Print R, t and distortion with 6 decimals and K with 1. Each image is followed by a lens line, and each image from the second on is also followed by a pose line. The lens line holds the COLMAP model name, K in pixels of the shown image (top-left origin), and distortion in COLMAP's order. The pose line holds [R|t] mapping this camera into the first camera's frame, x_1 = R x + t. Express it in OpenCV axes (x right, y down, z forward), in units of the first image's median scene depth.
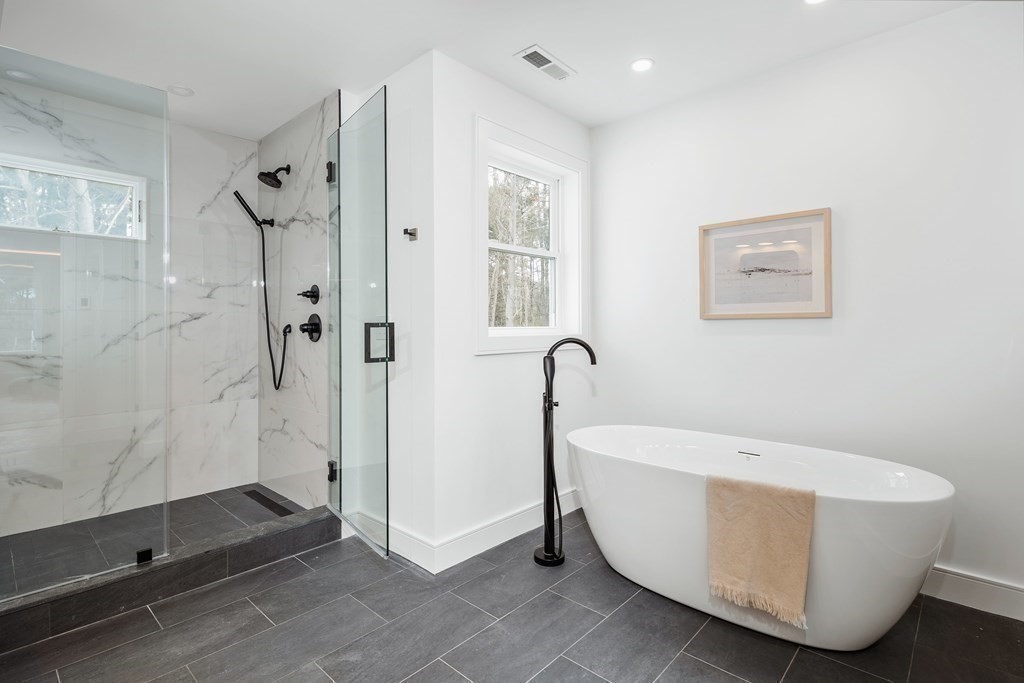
lens RADIAL K [[496.1, 0, 514.0], [0, 496.1, 321.1], [0, 0, 1]] dist [0.002991, -0.001893]
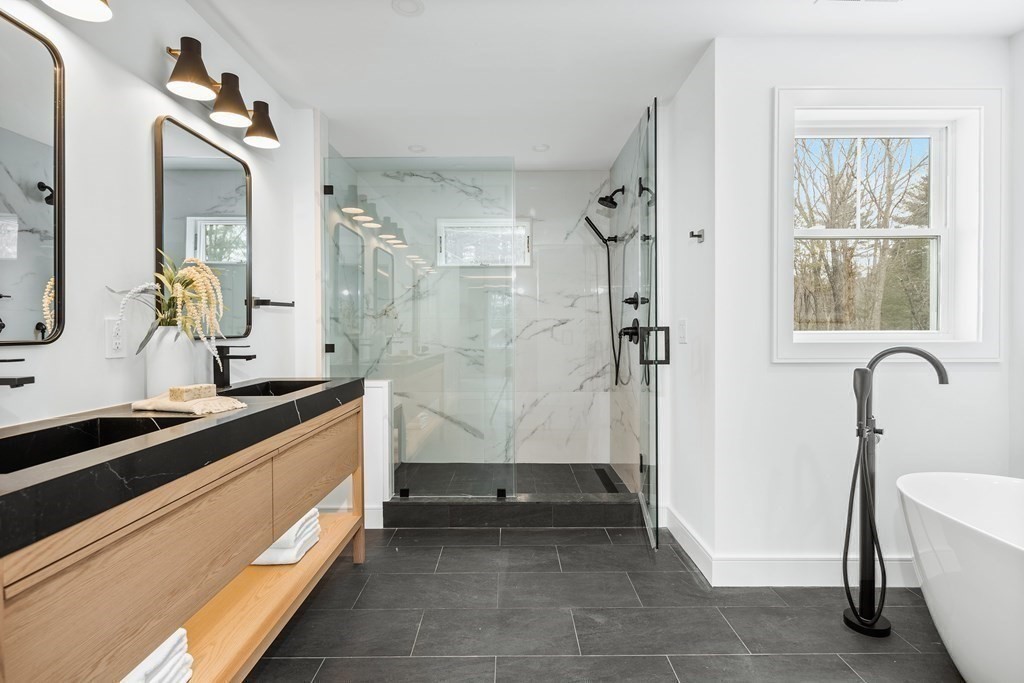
lens RADIAL K [[500.0, 0, 511.6], [0, 500.0, 332.5], [0, 0, 1]] dist [0.002215, -0.000865]
pose [[0.683259, 0.005478, -0.730156, 0.263941], [0.007030, 0.999876, 0.014080, -0.001421], [0.730143, -0.014754, 0.683136, 0.051438]]
